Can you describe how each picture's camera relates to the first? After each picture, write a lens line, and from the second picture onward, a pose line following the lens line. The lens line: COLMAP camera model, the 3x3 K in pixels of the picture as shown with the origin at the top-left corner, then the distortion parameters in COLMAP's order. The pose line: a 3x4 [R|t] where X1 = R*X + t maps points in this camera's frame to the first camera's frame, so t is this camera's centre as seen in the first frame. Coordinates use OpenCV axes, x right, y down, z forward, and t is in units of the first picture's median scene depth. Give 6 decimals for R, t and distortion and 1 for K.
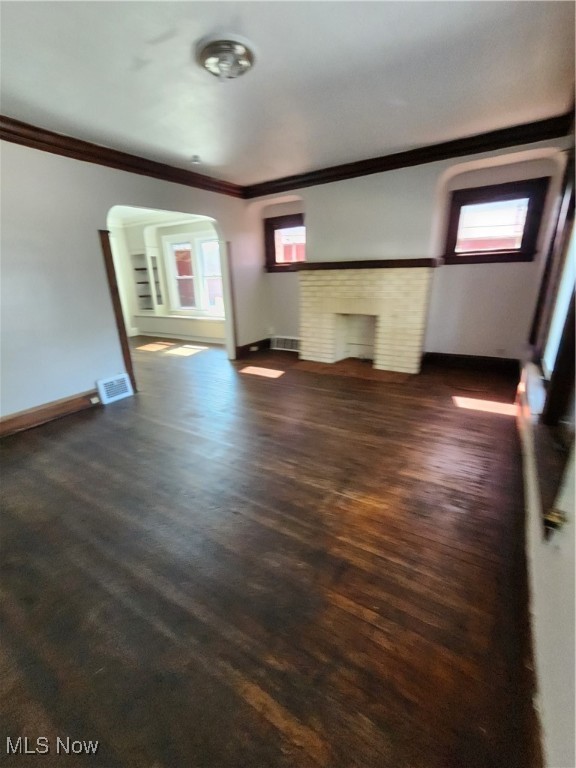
lens RADIAL K [[318.1, 0, 289.4], [0, 318.1, 384.8], [0, 0, 1]] dist [-0.001747, 0.000735]
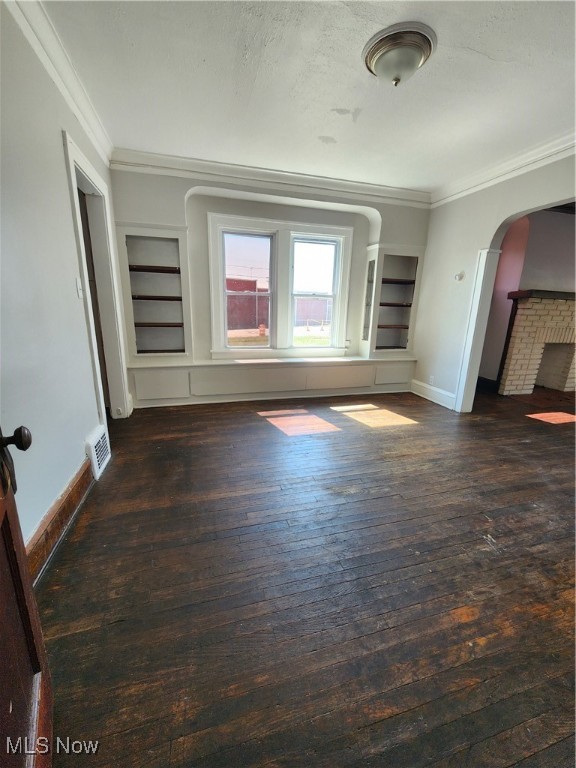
lens RADIAL K [[320.5, 0, 291.8], [0, 320.5, 385.5], [0, 0, 1]] dist [-0.002058, 0.001157]
pose [[0.667061, -0.133953, 0.732862, -0.783142], [0.199958, 0.979800, -0.002916, -0.174064], [-0.717667, 0.148487, 0.680372, 0.632616]]
